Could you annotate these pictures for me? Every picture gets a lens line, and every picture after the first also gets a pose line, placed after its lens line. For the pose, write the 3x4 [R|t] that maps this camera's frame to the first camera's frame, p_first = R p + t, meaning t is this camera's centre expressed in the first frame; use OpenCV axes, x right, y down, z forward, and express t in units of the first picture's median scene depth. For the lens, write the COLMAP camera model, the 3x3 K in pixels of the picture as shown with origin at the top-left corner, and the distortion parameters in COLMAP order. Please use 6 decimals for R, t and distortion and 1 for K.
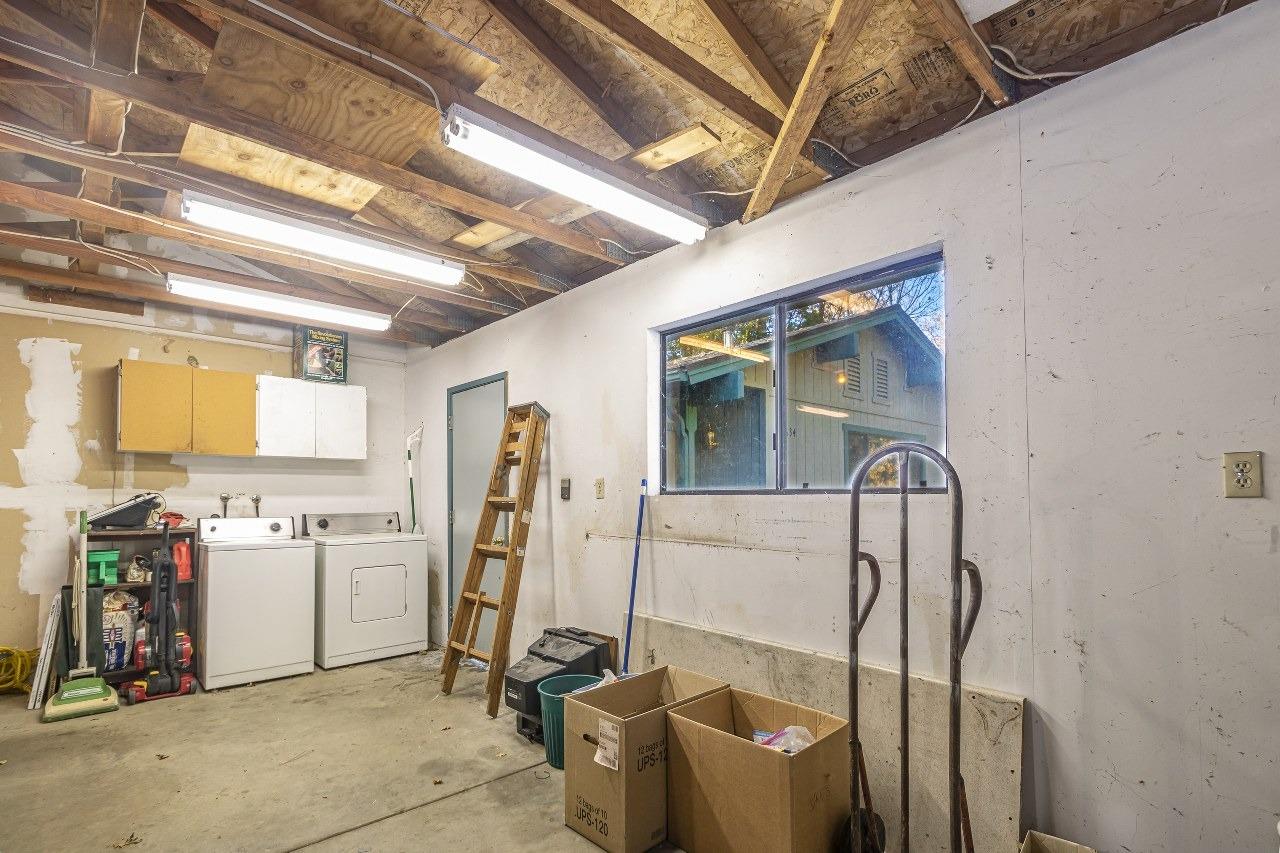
lens RADIAL K [[607.7, 0, 642.1], [0, 607.7, 480.6], [0, 0, 1]] dist [-0.001742, -0.001119]
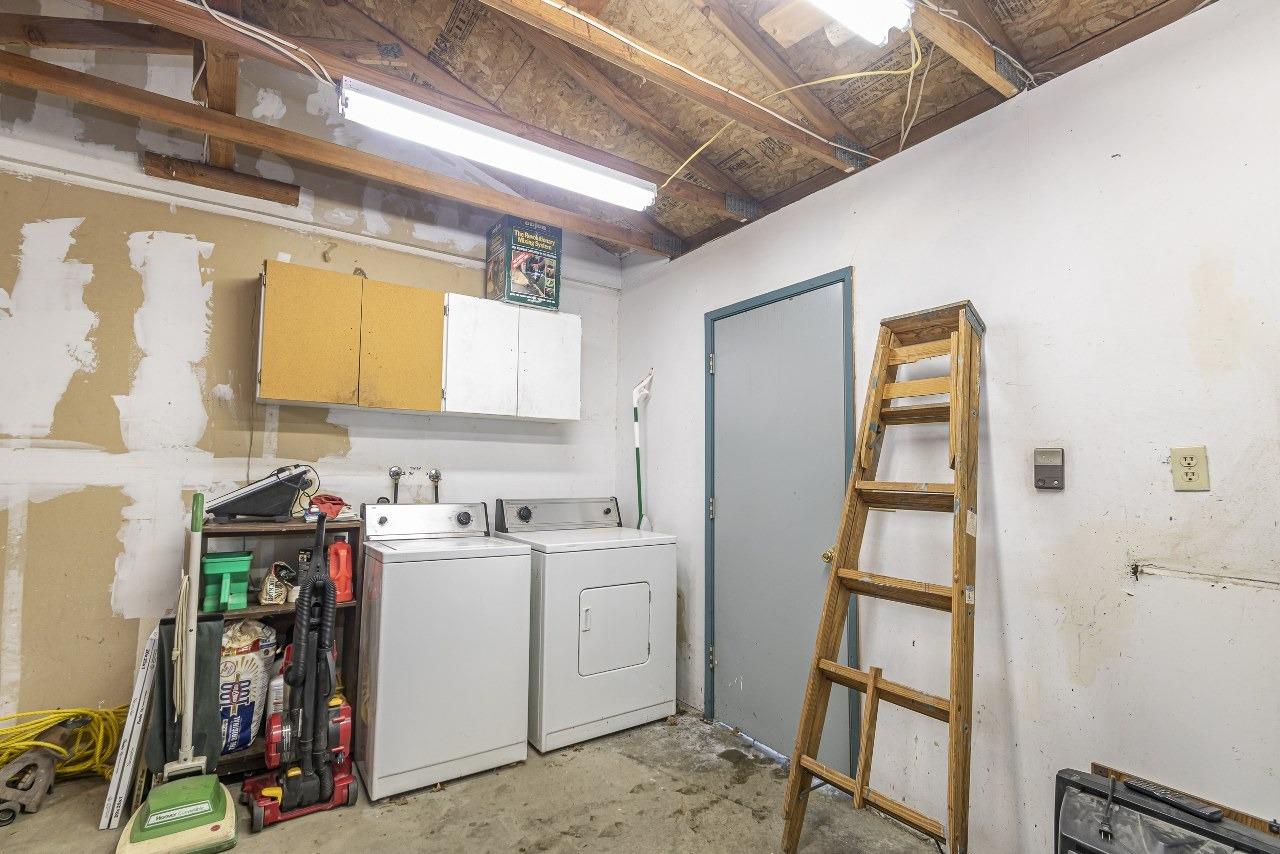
lens RADIAL K [[600.6, 0, 638.7], [0, 600.6, 433.0], [0, 0, 1]] dist [0.003812, -0.000225]
pose [[0.987259, 0.006092, -0.159005, -0.361551], [-0.012691, 0.999098, -0.040523, 0.008370], [0.158615, 0.042025, 0.986446, 0.436320]]
